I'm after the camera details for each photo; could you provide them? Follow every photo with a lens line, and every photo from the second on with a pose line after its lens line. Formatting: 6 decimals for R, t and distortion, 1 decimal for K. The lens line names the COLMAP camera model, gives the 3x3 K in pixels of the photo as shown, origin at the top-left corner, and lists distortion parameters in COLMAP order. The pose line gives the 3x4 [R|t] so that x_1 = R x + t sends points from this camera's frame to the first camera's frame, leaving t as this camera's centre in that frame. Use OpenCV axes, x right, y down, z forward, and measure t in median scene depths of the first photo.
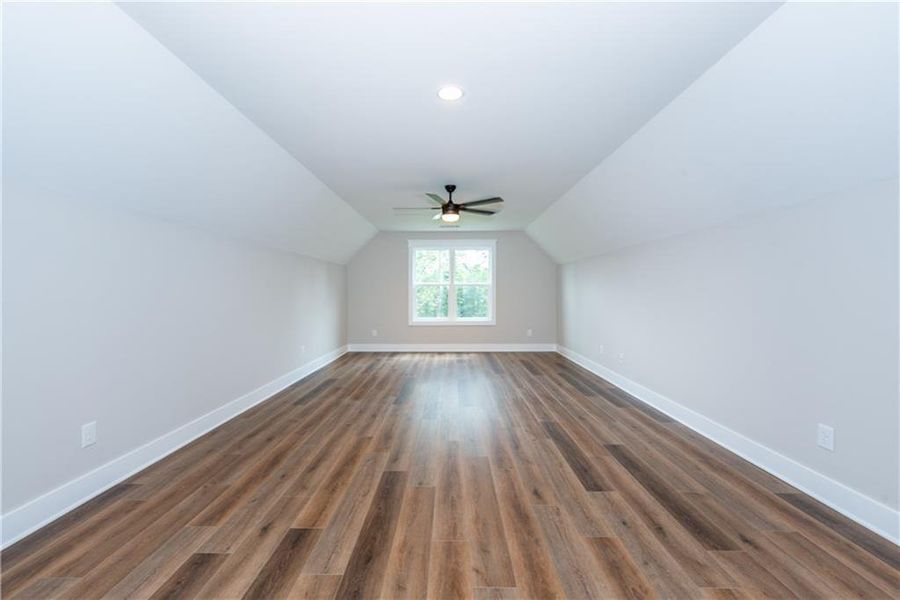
lens RADIAL K [[367.8, 0, 451.2], [0, 367.8, 293.2], [0, 0, 1]] dist [0.004533, -0.000093]
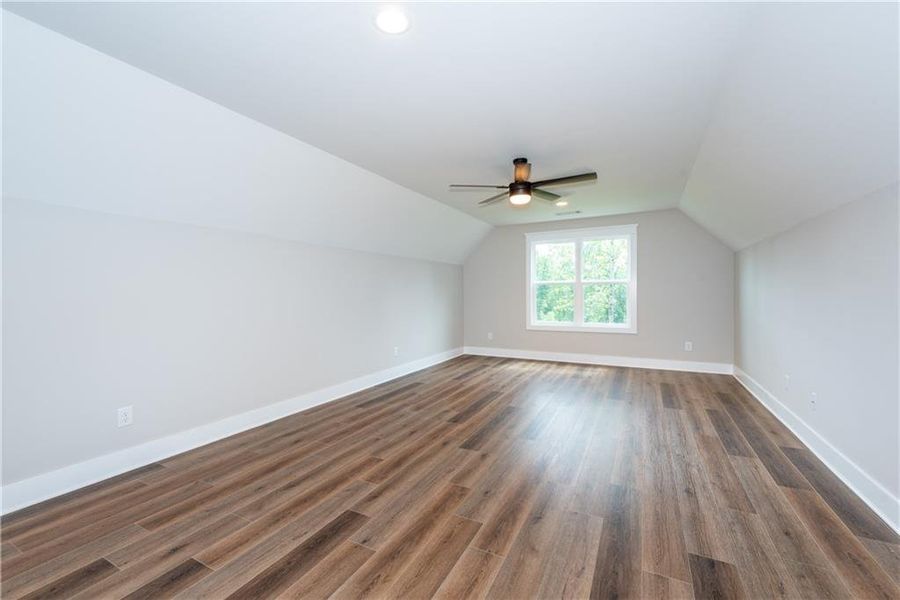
lens RADIAL K [[373.1, 0, 450.0], [0, 373.1, 300.0], [0, 0, 1]] dist [0.007838, -0.000941]
pose [[0.892957, 0.006964, -0.450089, 0.291676], [0.001993, 0.999809, 0.019425, -0.003721], [0.450138, -0.018243, 0.892772, 0.262371]]
